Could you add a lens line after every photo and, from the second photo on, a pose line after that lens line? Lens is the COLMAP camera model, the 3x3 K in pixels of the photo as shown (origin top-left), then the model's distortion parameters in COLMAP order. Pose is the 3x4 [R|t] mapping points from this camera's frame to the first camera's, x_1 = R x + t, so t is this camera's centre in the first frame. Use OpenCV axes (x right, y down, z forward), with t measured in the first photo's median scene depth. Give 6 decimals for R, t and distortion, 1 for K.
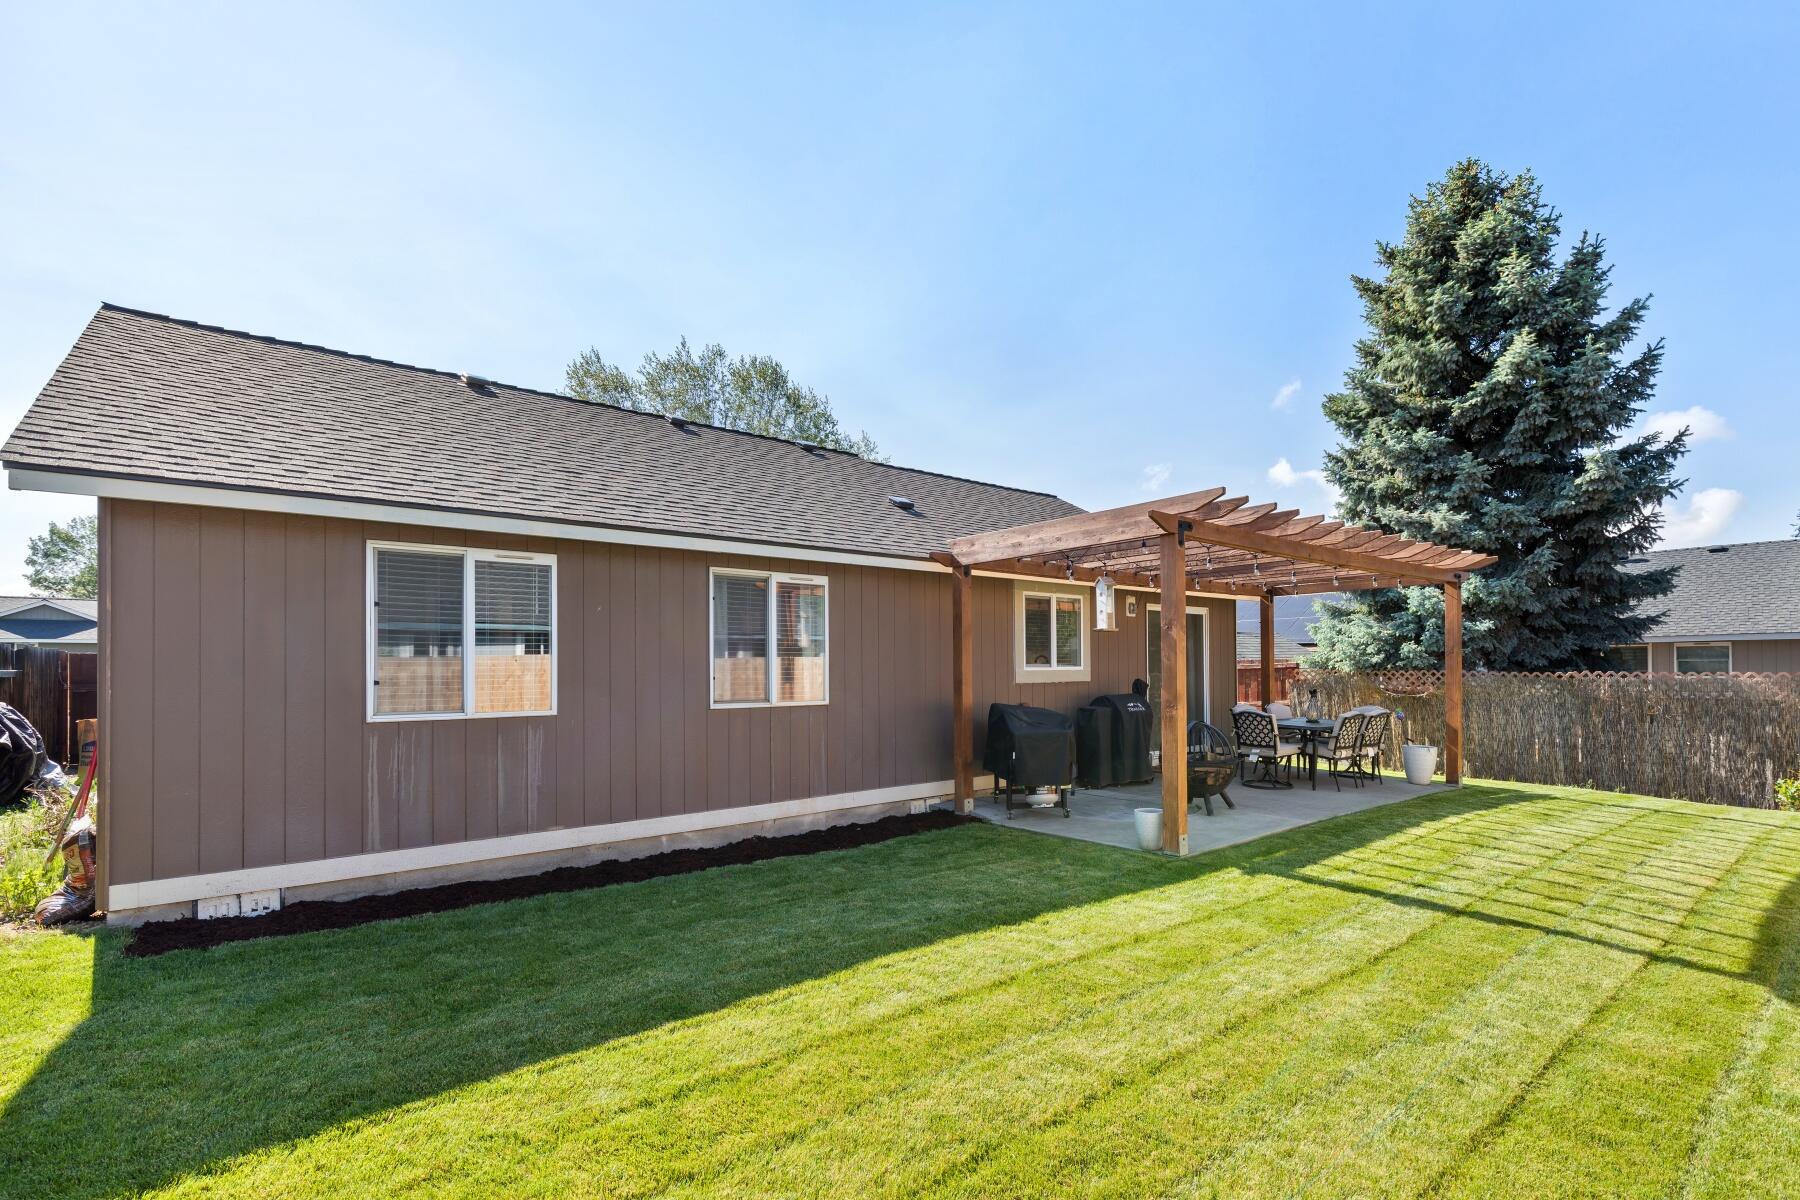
lens RADIAL K [[813.9, 0, 922.2], [0, 813.9, 653.1], [0, 0, 1]] dist [0.015661, -0.000085]
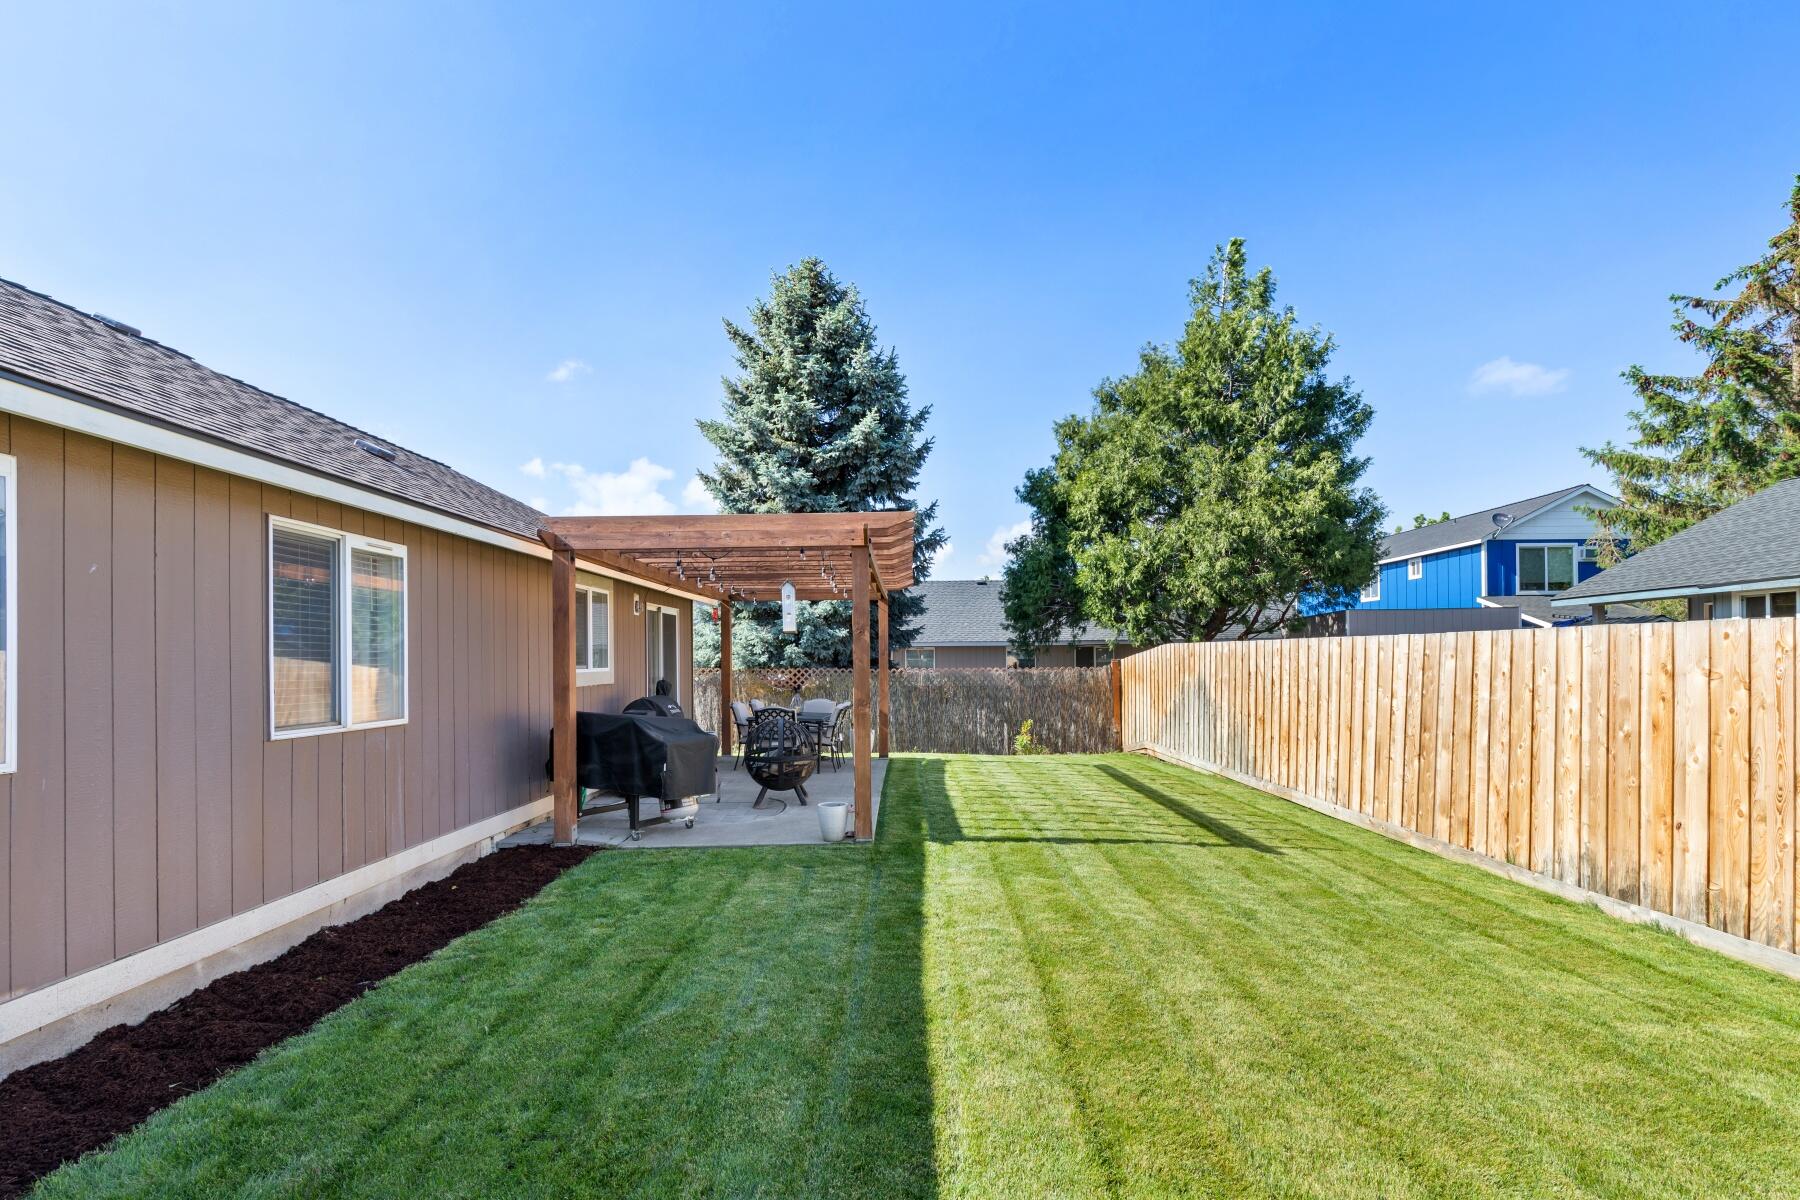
lens RADIAL K [[813.9, 0, 891.1], [0, 813.9, 643.8], [0, 0, 1]] dist [0.015661, -0.000085]
pose [[0.666110, 0.013699, 0.745728, -0.360491], [-0.006117, 0.999898, -0.012905, -0.000961], [-0.745829, 0.004035, 0.666125, 0.189148]]
